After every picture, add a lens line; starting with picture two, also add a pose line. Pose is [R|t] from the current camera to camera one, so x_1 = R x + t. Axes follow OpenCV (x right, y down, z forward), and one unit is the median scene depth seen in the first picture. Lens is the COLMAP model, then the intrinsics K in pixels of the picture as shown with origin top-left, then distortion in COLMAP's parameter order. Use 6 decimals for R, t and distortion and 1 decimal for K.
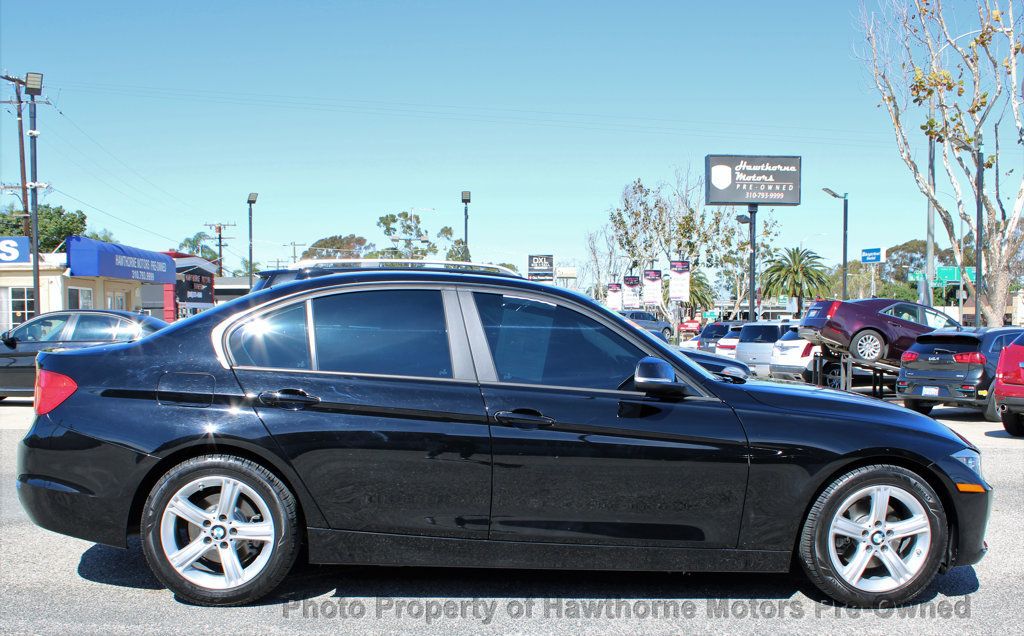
lens RADIAL K [[1089.4, 0, 512.0], [0, 1089.4, 318.0], [0, 0, 1]] dist [-0.048673, -0.005889]
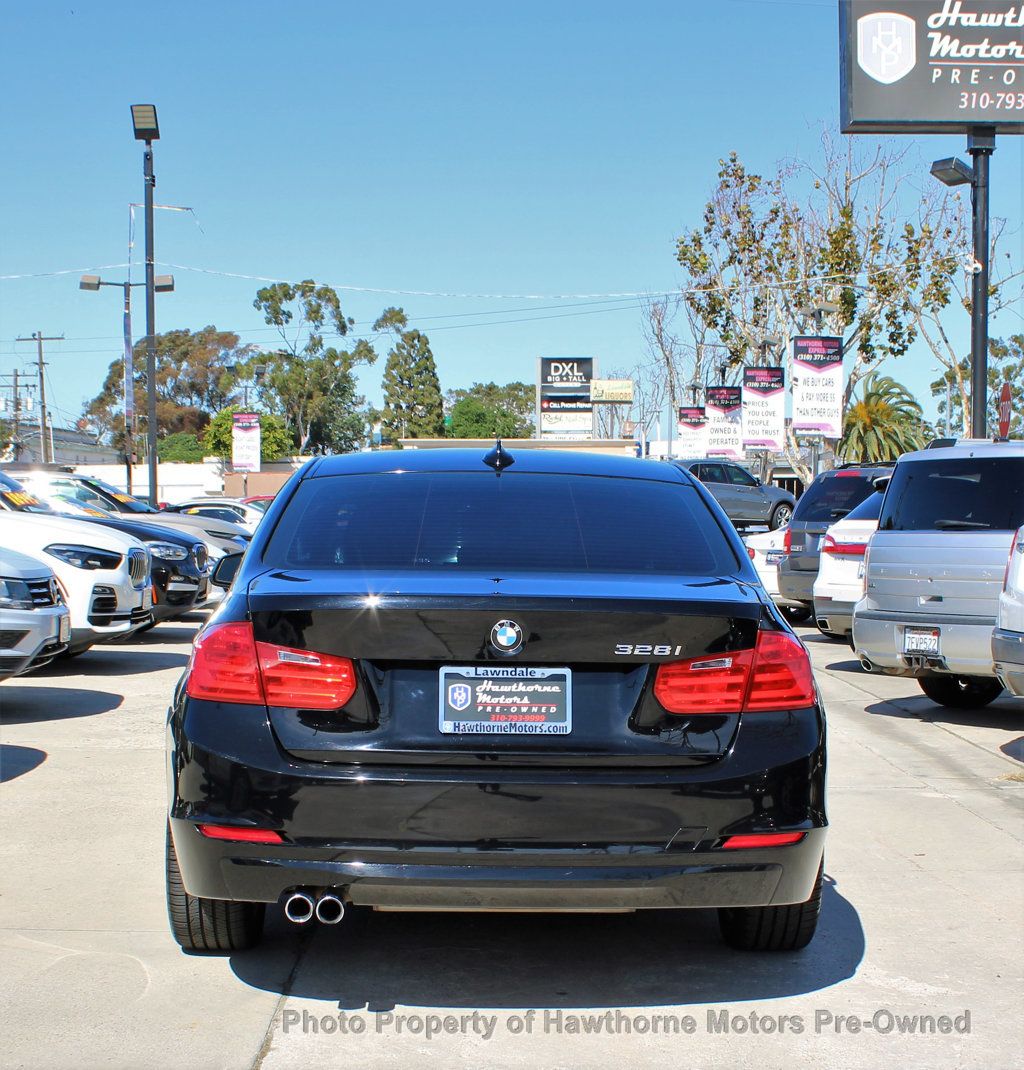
lens RADIAL K [[2102.3, 0, 512.0], [0, 2102.3, 535.0], [0, 0, 1]] dist [-0.086973, 0.218368]
pose [[0.999777, -0.005687, -0.020347, 0.052616], [0.006075, 0.999799, 0.019096, 0.005096], [0.020234, -0.019215, 0.999611, 0.205041]]
